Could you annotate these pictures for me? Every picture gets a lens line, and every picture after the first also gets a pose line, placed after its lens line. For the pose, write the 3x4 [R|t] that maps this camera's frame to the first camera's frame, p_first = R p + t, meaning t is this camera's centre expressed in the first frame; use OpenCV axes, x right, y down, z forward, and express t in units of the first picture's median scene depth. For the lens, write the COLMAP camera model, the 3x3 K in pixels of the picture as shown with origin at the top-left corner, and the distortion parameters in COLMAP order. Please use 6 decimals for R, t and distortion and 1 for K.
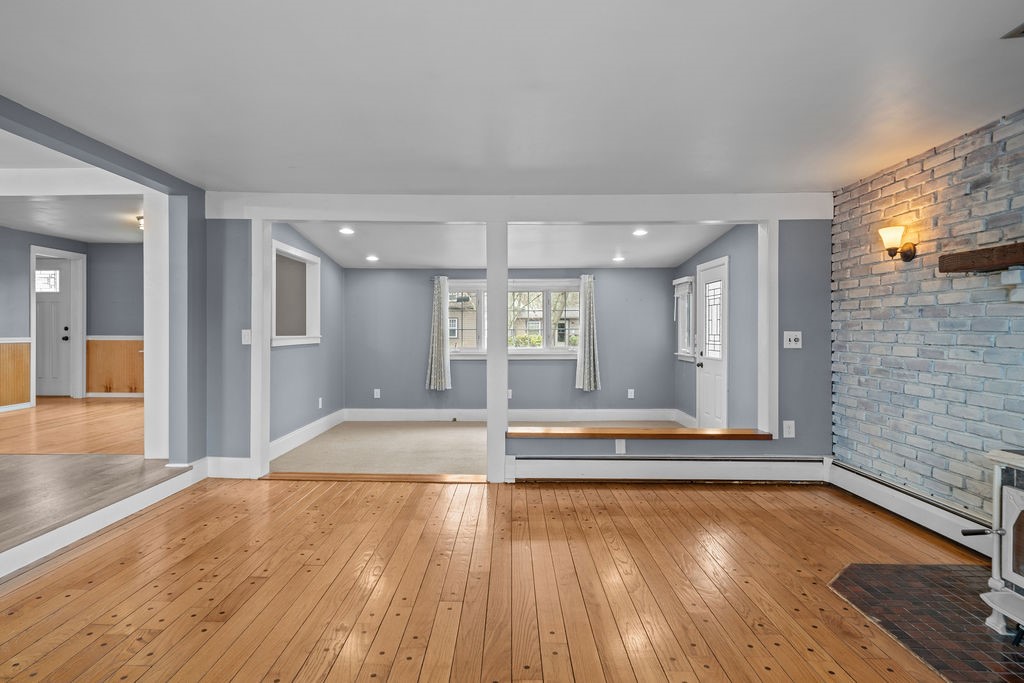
lens RADIAL K [[552.0, 0, 505.7], [0, 552.0, 331.4], [0, 0, 1]] dist [-0.000550, -0.000459]
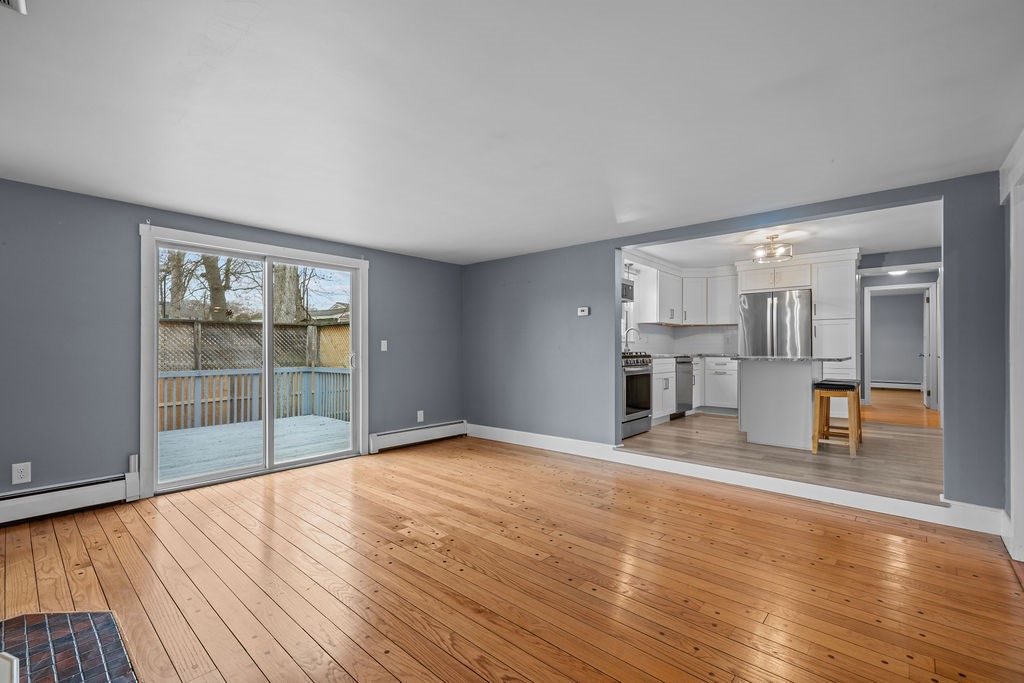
lens RADIAL K [[445.5, 0, 506.6], [0, 445.5, 344.7], [0, 0, 1]] dist [0.000002, 0.000209]
pose [[-0.659284, -0.012383, -0.751792, 0.226903], [-0.006113, 0.999920, -0.011109, 0.000524], [0.751869, -0.002728, -0.659306, 0.489527]]
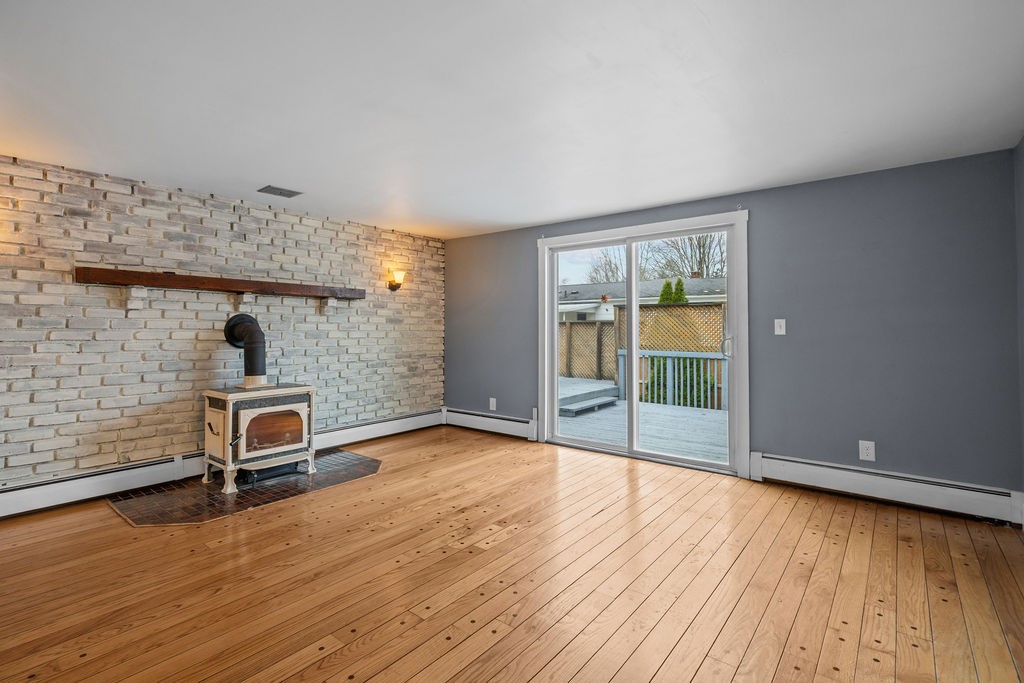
lens RADIAL K [[490.0, 0, 488.7], [0, 490.0, 316.3], [0, 0, 1]] dist [0.000397, -0.000054]
pose [[-0.774531, 0.010666, 0.632446, -0.223285], [-0.003752, 0.999763, -0.021455, -0.003075], [-0.632524, -0.018990, -0.774308, 0.480133]]
